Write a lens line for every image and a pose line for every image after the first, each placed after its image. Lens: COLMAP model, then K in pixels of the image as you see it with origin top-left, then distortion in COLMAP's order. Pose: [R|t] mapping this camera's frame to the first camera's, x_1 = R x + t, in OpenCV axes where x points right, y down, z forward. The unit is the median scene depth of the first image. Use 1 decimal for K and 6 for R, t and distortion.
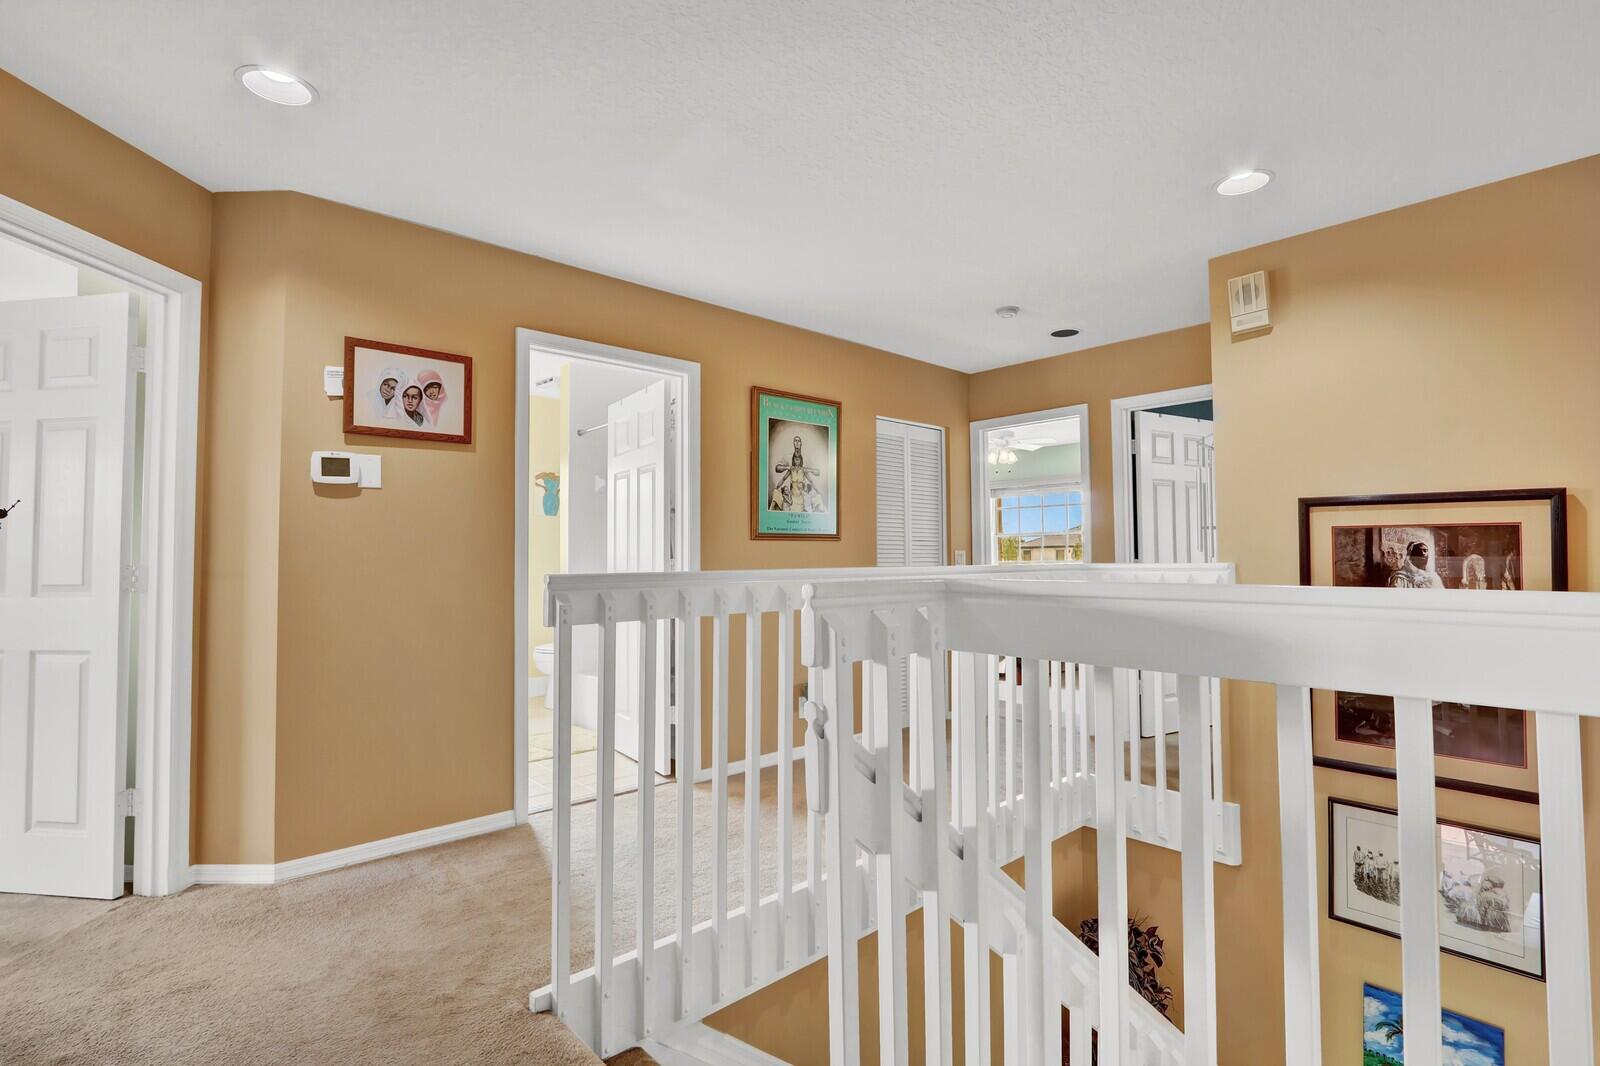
lens RADIAL K [[738.7, 0, 801.9], [0, 738.7, 535.5], [0, 0, 1]] dist [-0.001581, -0.000318]
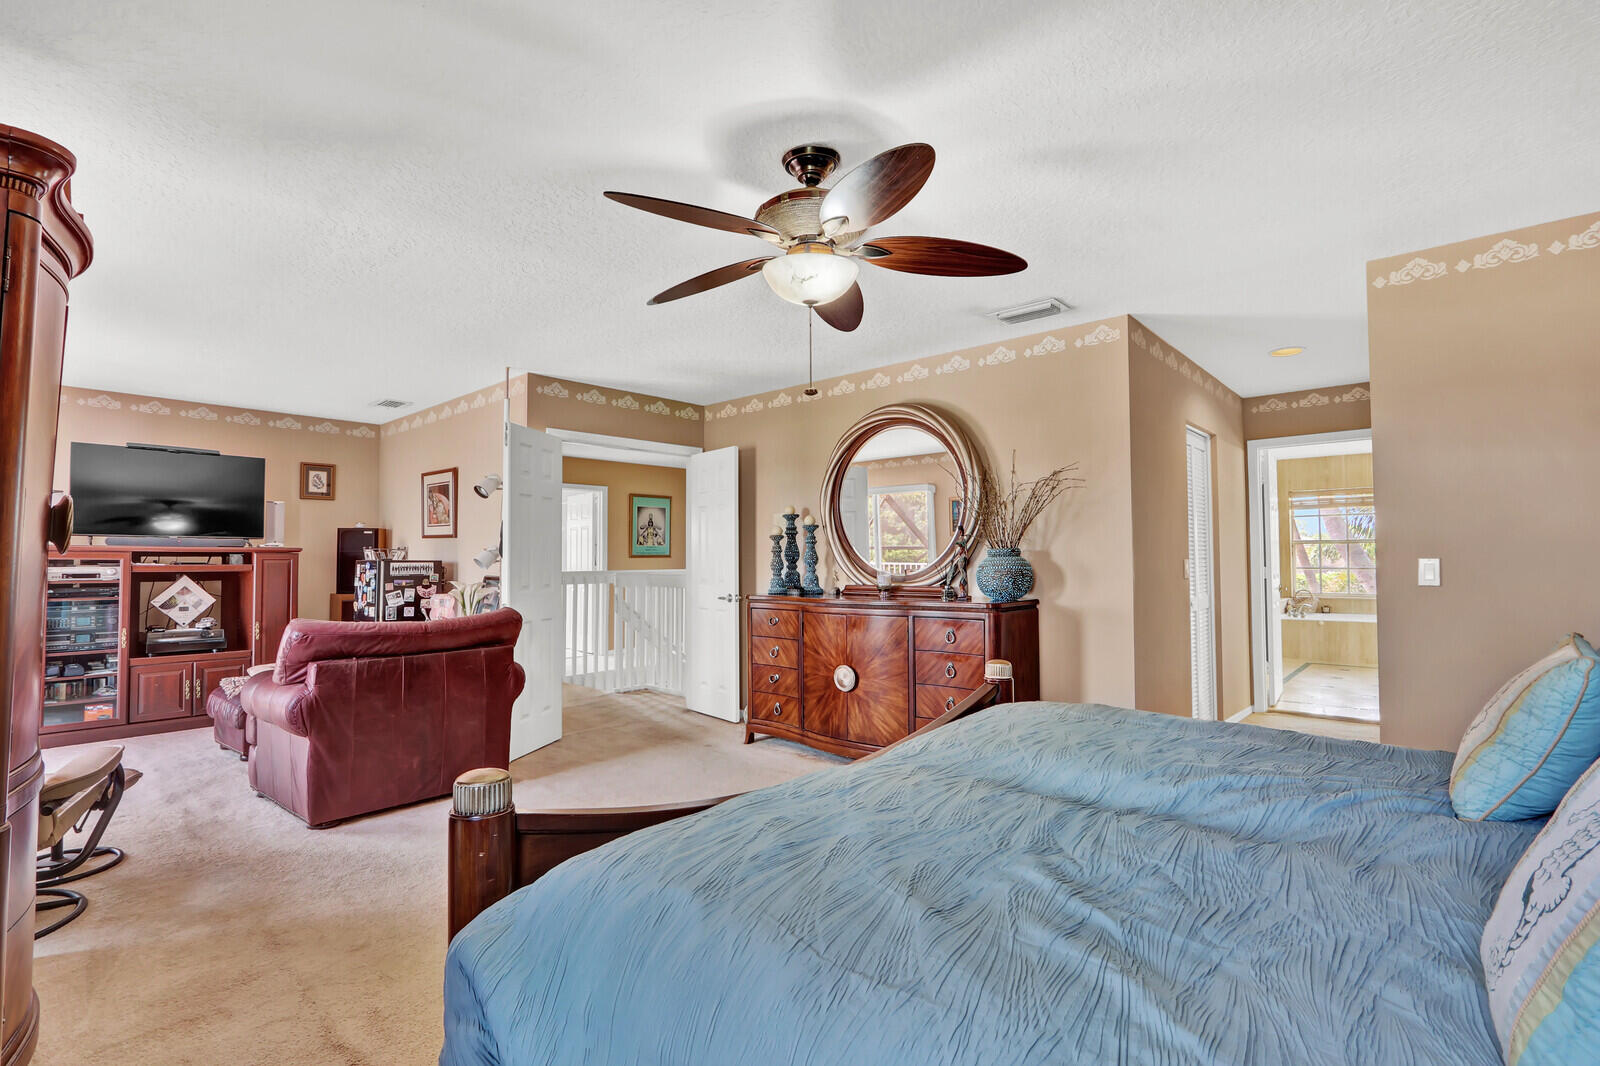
lens RADIAL K [[738.7, 0, 801.9], [0, 738.7, 535.5], [0, 0, 1]] dist [-0.001581, -0.000318]
pose [[0.996497, 0.003621, 0.083553, 0.289360], [-0.003788, 0.999991, 0.001842, -0.072386], [-0.083545, -0.002152, 0.996502, -1.440473]]
